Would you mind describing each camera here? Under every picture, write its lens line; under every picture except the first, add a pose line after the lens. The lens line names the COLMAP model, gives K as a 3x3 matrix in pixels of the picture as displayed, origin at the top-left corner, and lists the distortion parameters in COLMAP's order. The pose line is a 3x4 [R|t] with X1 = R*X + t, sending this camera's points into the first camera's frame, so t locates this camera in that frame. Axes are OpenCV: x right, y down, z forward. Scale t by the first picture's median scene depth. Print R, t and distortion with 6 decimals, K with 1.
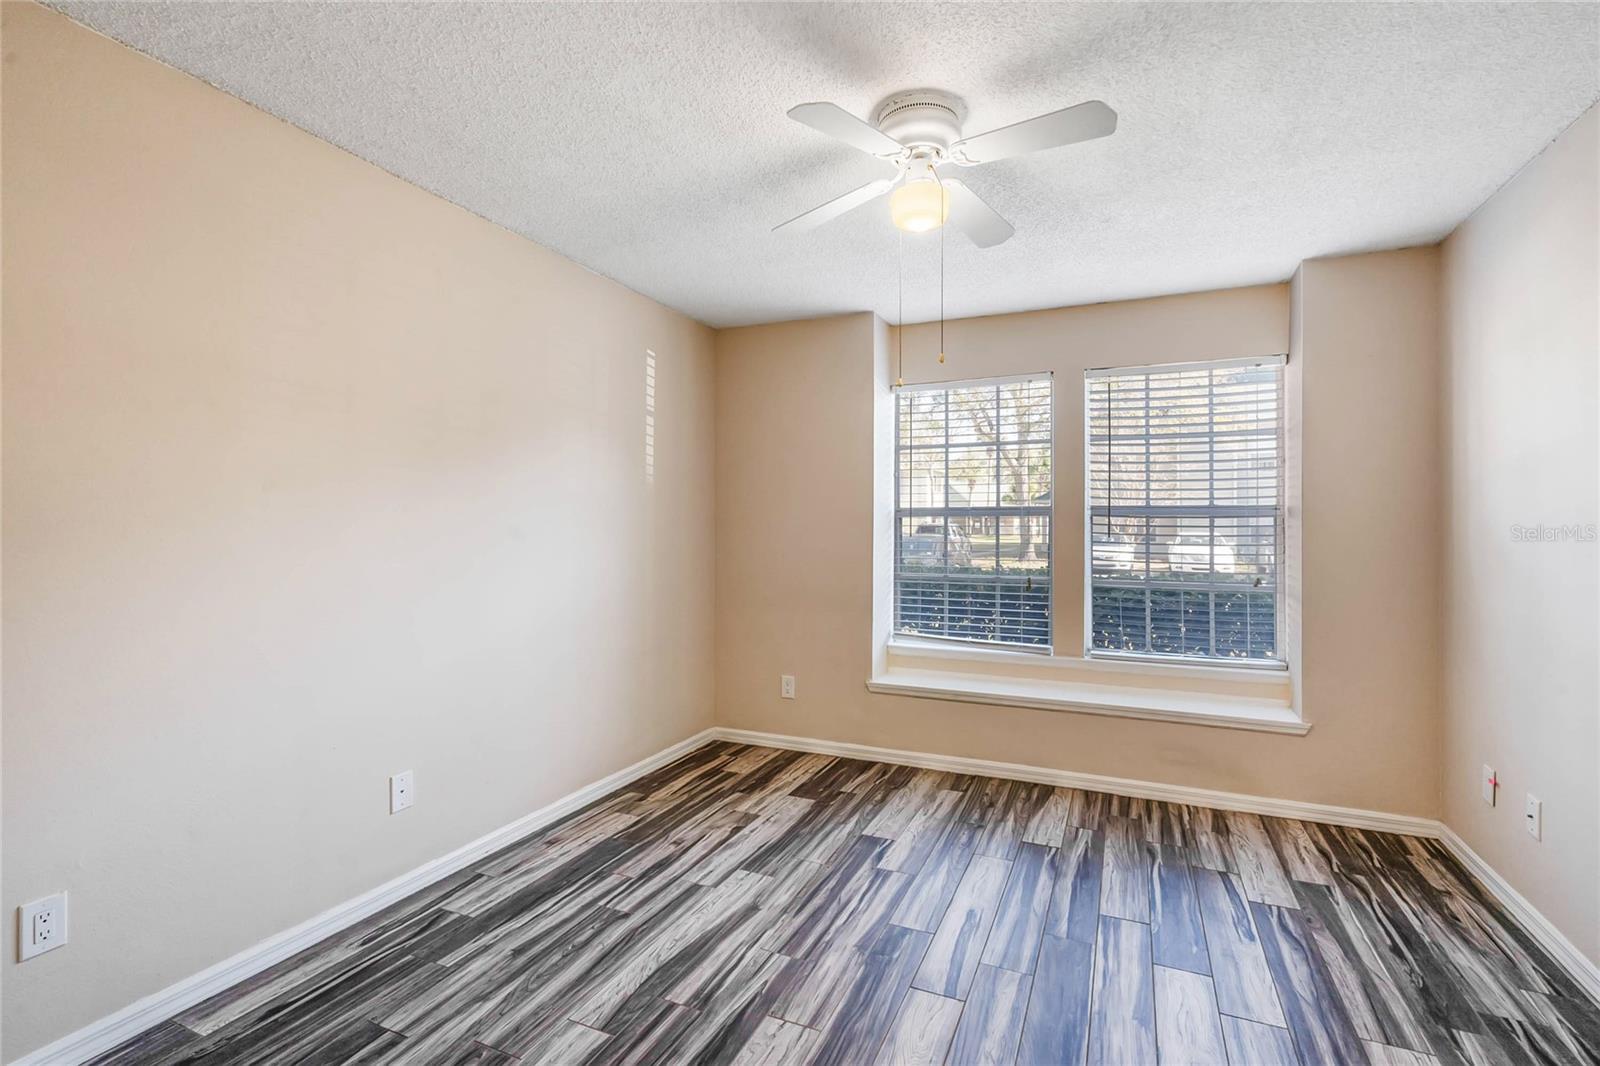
lens RADIAL K [[757.5, 0, 800.0], [0, 757.5, 533.0], [0, 0, 1]] dist [-0.003570, -0.000598]
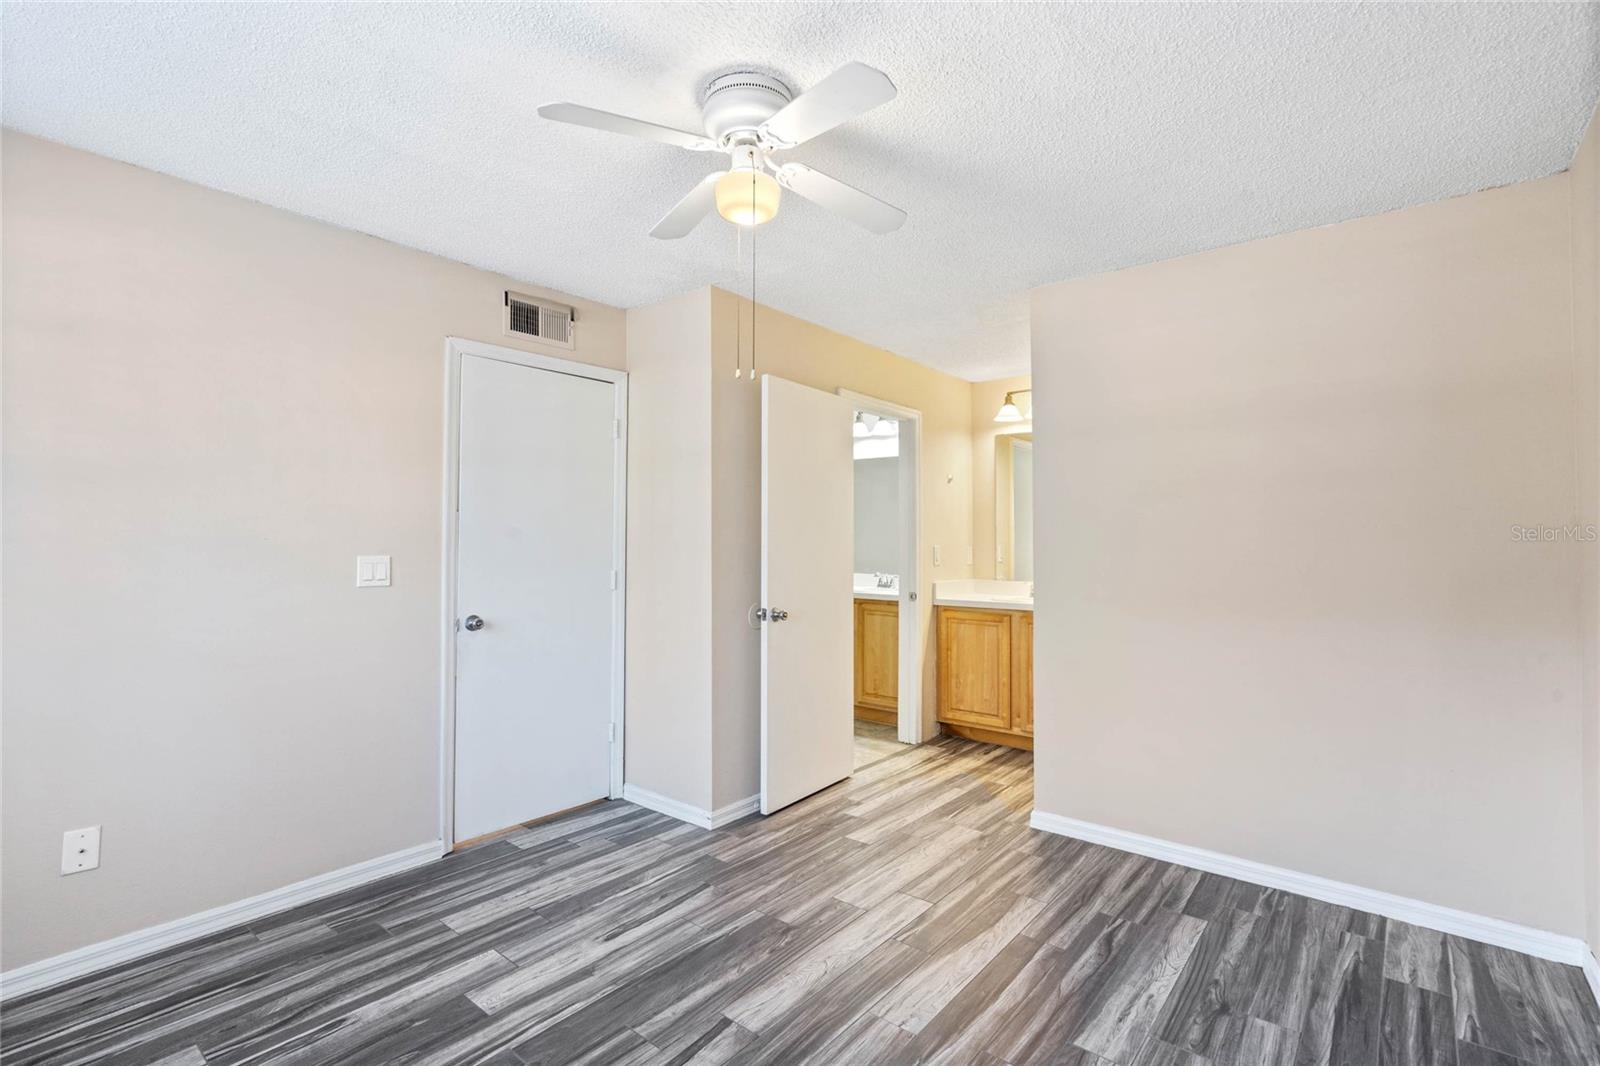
lens RADIAL K [[757.5, 0, 800.0], [0, 757.5, 533.0], [0, 0, 1]] dist [-0.003570, -0.000598]
pose [[-0.965364, -0.002590, 0.260895, -0.147818], [-0.003289, 0.999992, -0.002242, -0.020650], [-0.260887, -0.003022, -0.965365, 1.925516]]
